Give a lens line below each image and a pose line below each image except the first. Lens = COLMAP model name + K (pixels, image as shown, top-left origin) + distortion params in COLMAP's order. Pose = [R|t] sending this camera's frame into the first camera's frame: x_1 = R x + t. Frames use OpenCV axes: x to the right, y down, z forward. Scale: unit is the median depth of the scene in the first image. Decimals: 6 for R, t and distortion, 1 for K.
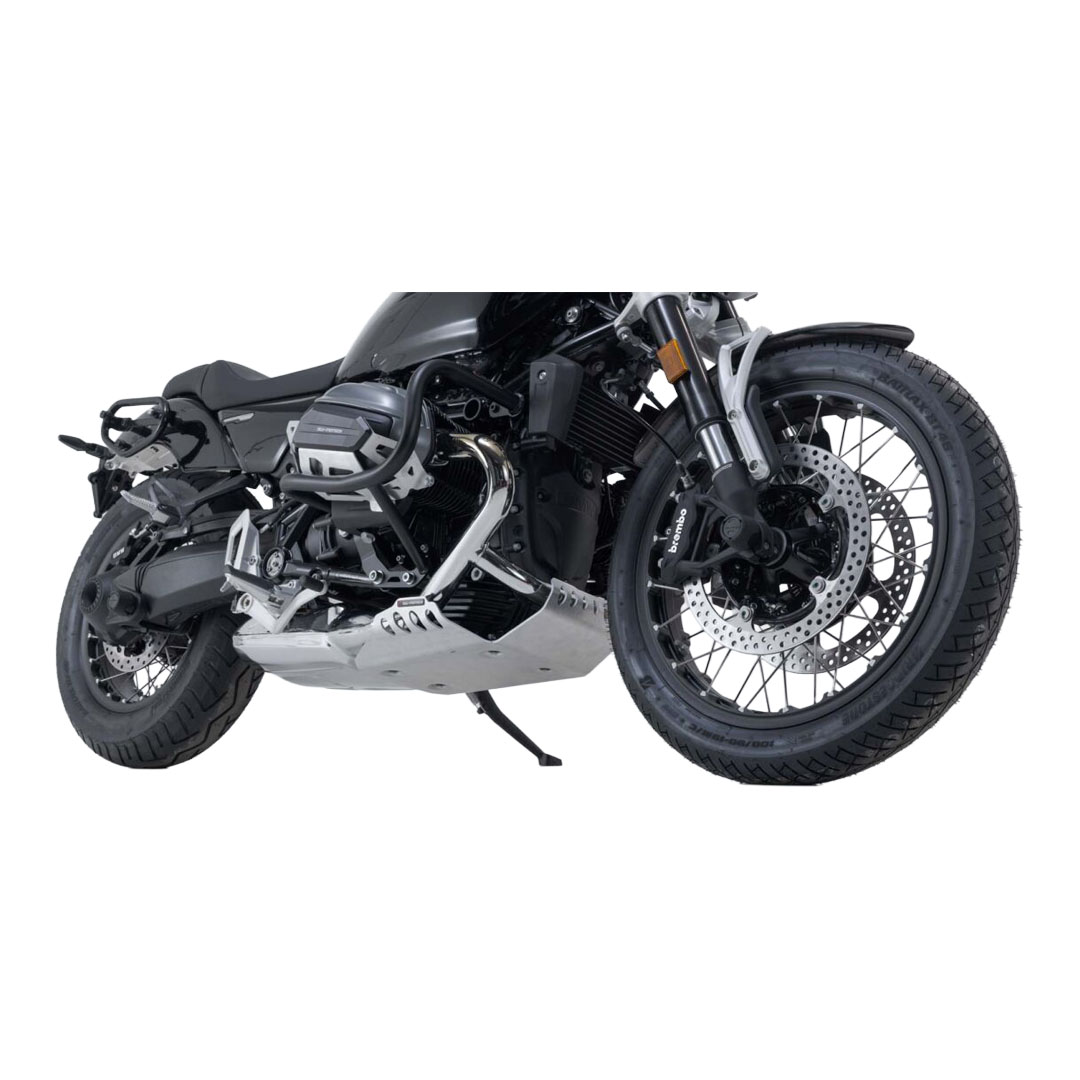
lens RADIAL K [[1582.0, 0, 535.3], [0, 1582.0, 551.0], [0, 0, 1]] dist [-0.047133, 0.000000]
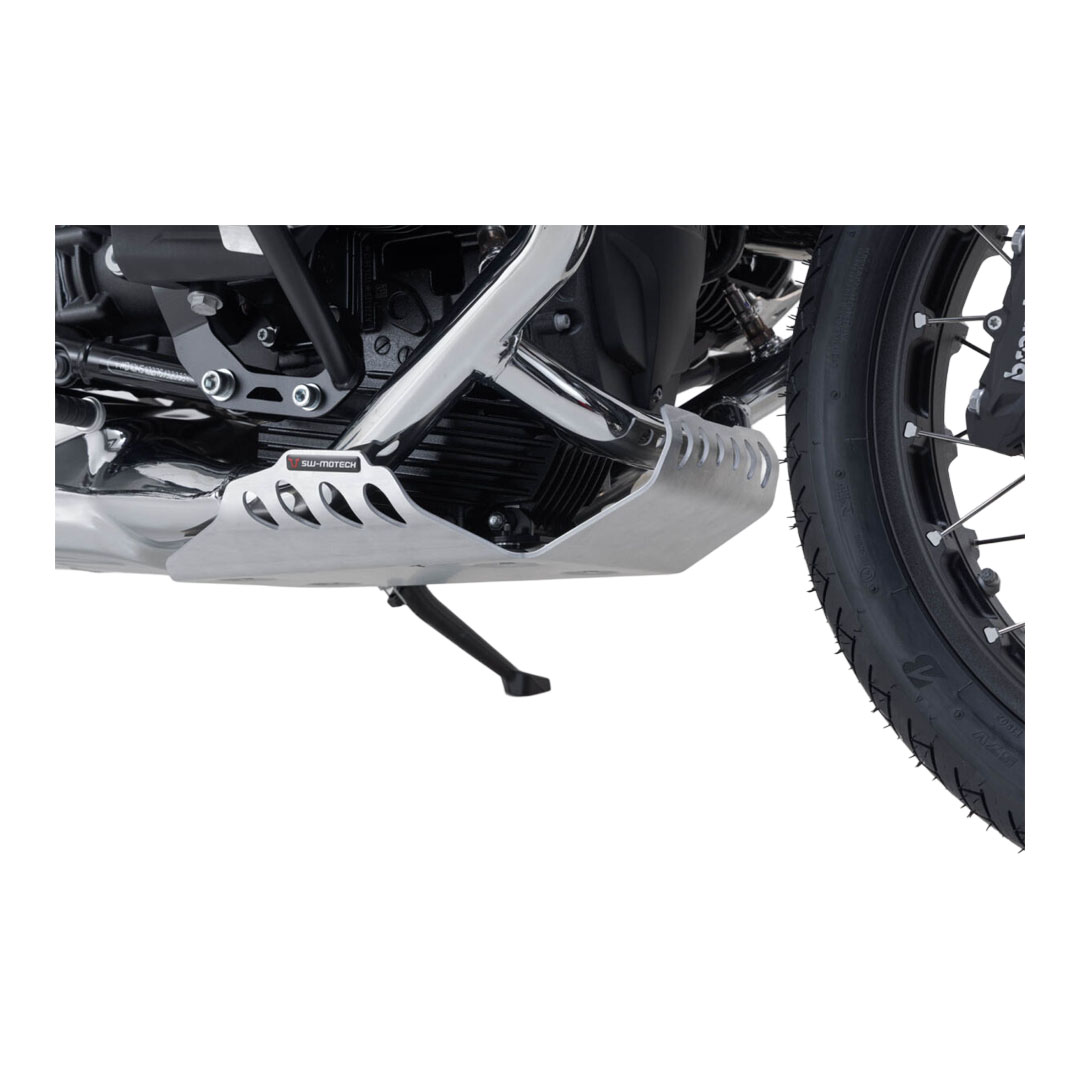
lens RADIAL K [[1939.3, 0, 541.0], [0, 1939.3, 531.6], [0, 0, 1]] dist [-0.034170, 0.000000]
pose [[0.979097, -0.043288, 0.198733, -0.122971], [-0.006613, 0.969797, 0.243824, -0.074794], [-0.203286, -0.240041, 0.949239, 0.482495]]
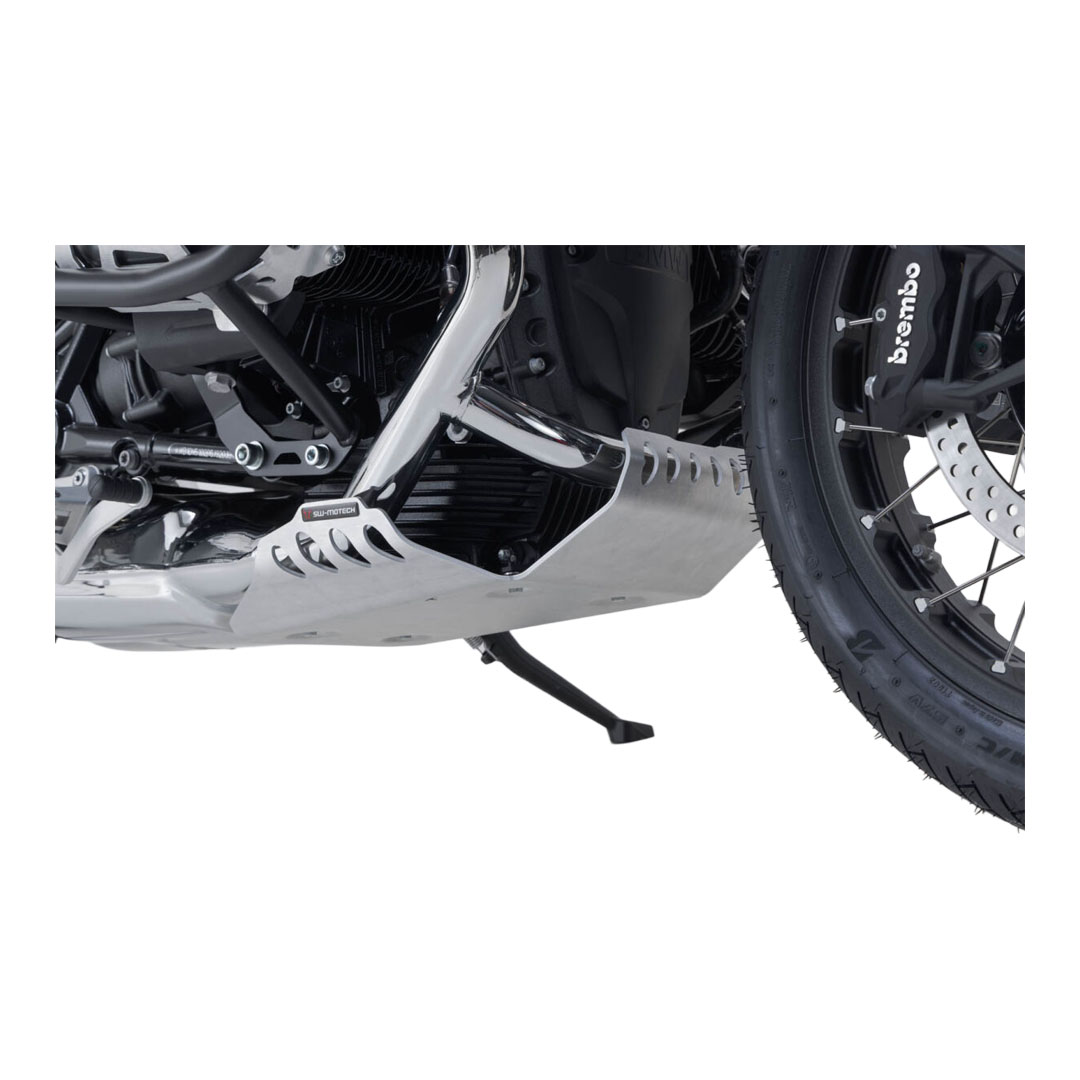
lens RADIAL K [[2156.9, 0, 543.6], [0, 2156.9, 538.3], [0, 0, 1]] dist [-0.025884, 0.000000]
pose [[0.992227, -0.123428, 0.015839, -0.025916], [0.119227, 0.979382, 0.163081, -0.055963], [-0.035641, -0.159925, 0.986486, 0.353402]]
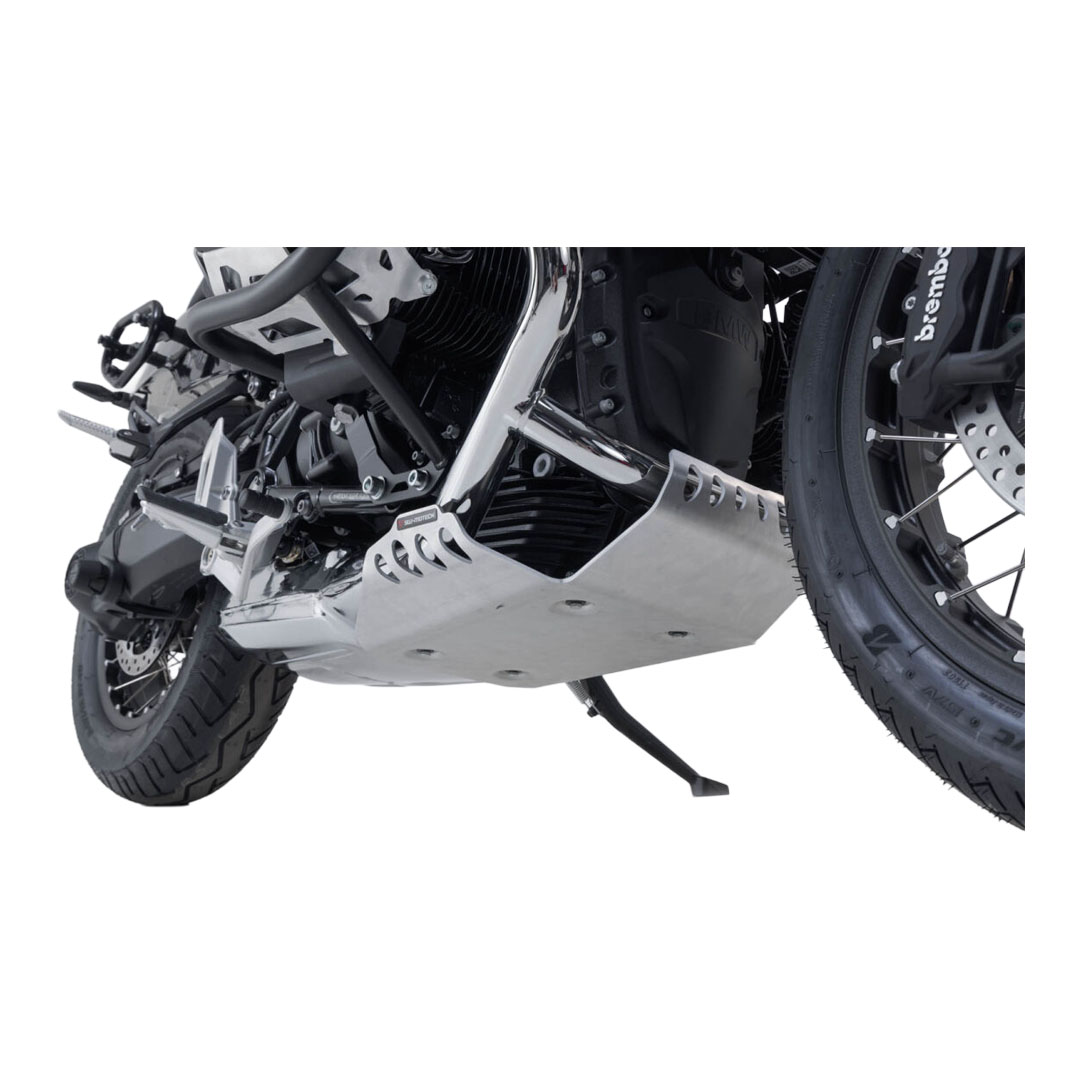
lens RADIAL K [[1233.8, 0, 510.9], [0, 1233.8, 580.9], [0, 0, 1]] dist [-0.018090, 0.000000]
pose [[0.981766, -0.053806, -0.182318, 0.029172], [0.053233, 0.998550, -0.008036, 0.057940], [0.182486, -0.001816, 0.983207, 0.576845]]
